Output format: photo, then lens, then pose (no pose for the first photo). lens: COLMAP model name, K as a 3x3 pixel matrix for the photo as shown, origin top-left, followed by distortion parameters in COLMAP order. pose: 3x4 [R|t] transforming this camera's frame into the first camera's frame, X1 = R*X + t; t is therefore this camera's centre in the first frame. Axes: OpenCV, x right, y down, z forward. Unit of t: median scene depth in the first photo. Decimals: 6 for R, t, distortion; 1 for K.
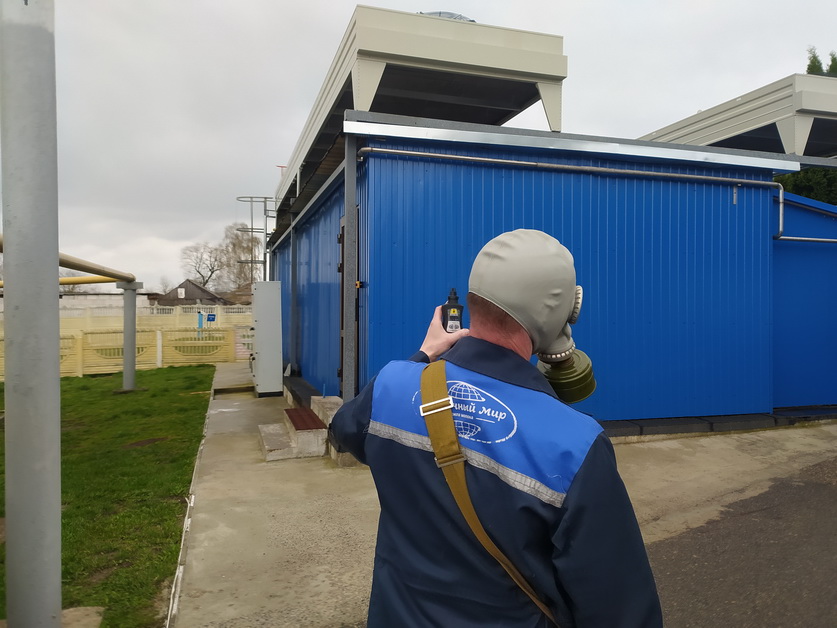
lens RADIAL K [[624.1, 0, 417.3], [0, 624.1, 299.4], [0, 0, 1]] dist [0.065914, -0.076925]
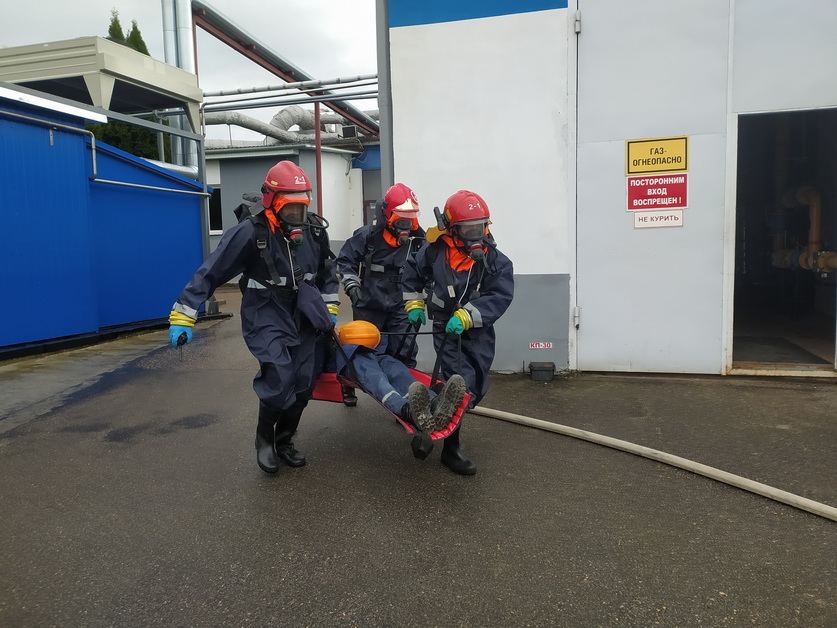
lens RADIAL K [[624.1, 0, 417.3], [0, 624.1, 299.4], [0, 0, 1]] dist [0.065914, -0.076925]
pose [[0.558298, -0.087529, 0.825011, -0.066319], [0.023151, 0.995675, 0.089969, 0.029145], [-0.829318, -0.031130, 0.557910, -0.134105]]
